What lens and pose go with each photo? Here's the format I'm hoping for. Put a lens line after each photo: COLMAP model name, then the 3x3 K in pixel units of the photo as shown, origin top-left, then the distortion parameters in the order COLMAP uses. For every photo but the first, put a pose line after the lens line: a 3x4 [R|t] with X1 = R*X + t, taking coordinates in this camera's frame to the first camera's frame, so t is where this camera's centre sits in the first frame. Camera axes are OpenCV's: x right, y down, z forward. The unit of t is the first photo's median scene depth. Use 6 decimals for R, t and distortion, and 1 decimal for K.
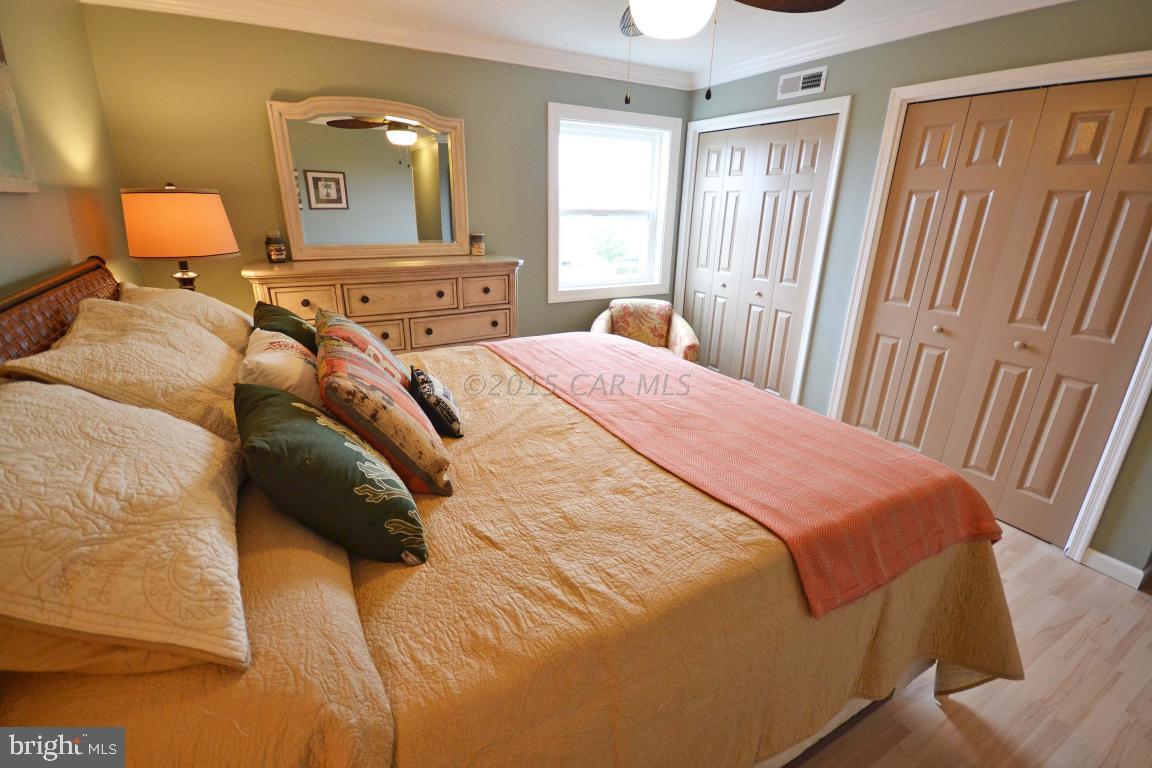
lens RADIAL K [[514.3, 0, 576.8], [0, 514.3, 384.4], [0, 0, 1]] dist [-0.002521, -0.001974]
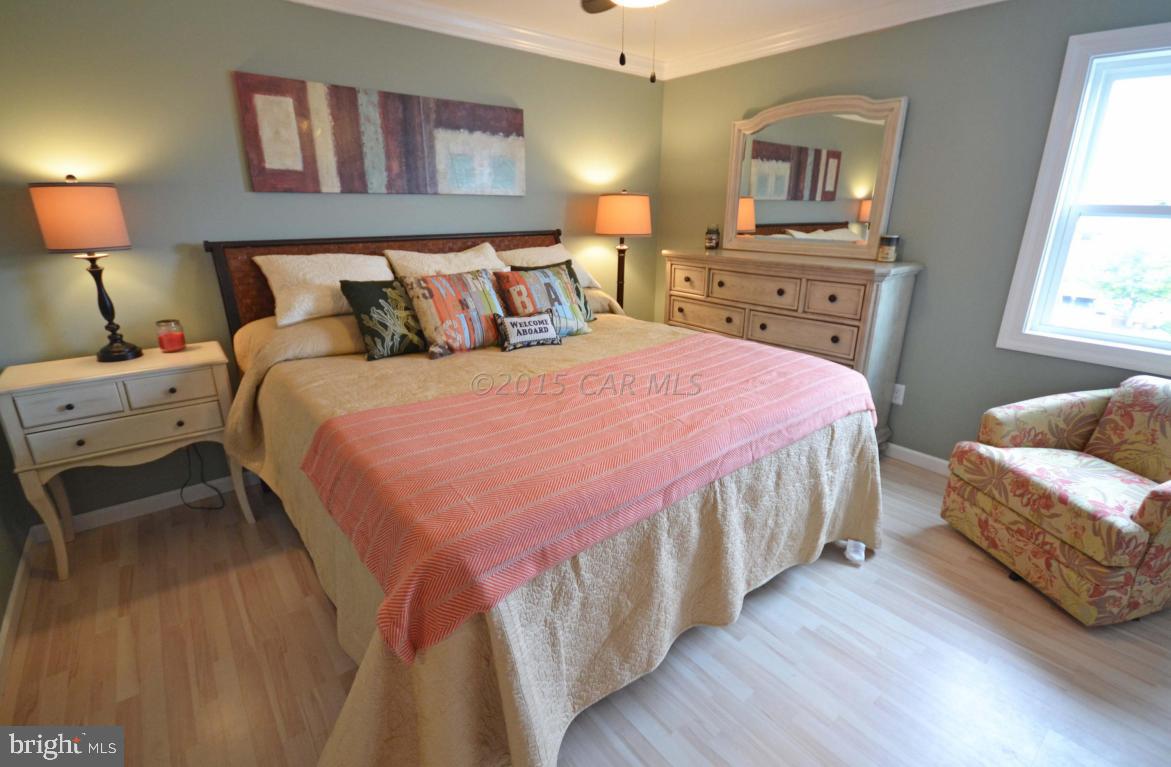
lens RADIAL K [[537.8, 0, 588.1], [0, 537.8, 381.7], [0, 0, 1]] dist [0.006850, -0.007199]
pose [[0.157969, 0.291032, -0.943582, 0.675434], [-0.327306, 0.916990, 0.228035, -0.131466], [0.931620, 0.272817, 0.240113, 0.458184]]
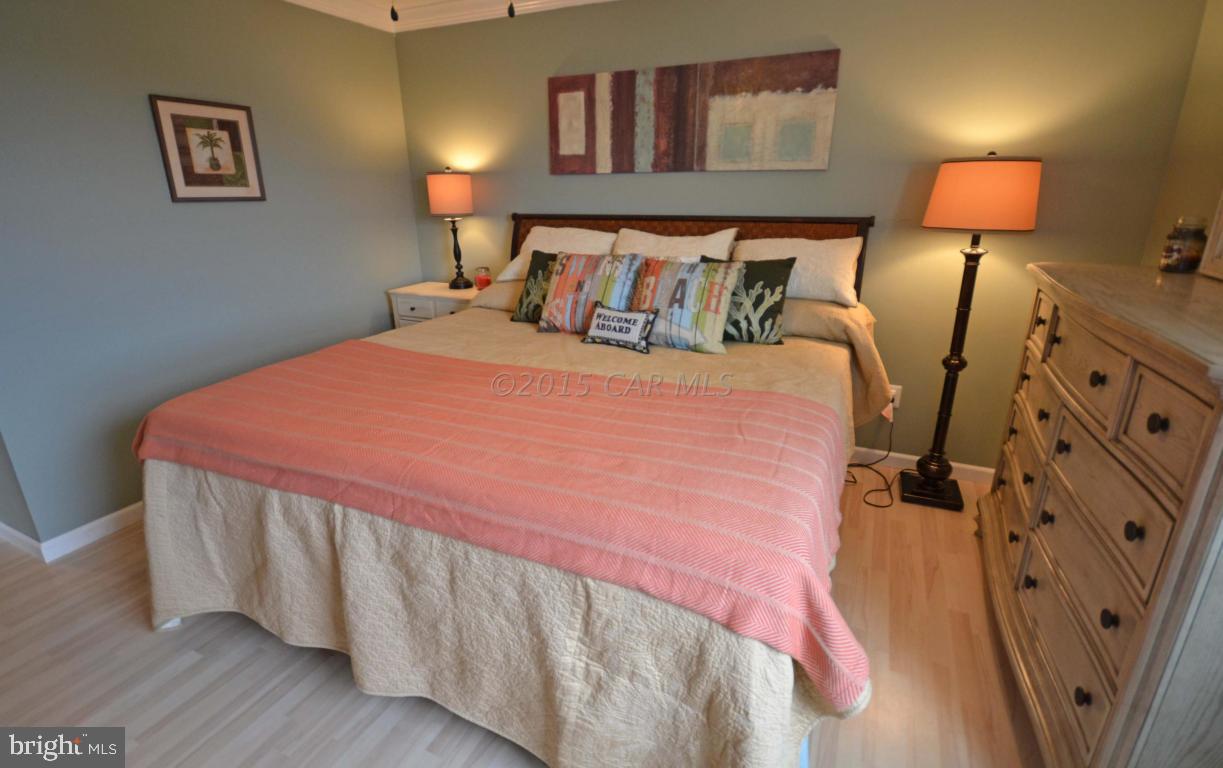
lens RADIAL K [[579.0, 0, 602.8], [0, 579.0, 381.8], [0, 0, 1]] dist [-0.003792, -0.000789]
pose [[-0.826554, 0.166149, -0.537777, 0.297336], [-0.193330, 0.813505, 0.548482, -0.344241], [0.528614, 0.557319, -0.640284, 1.073745]]
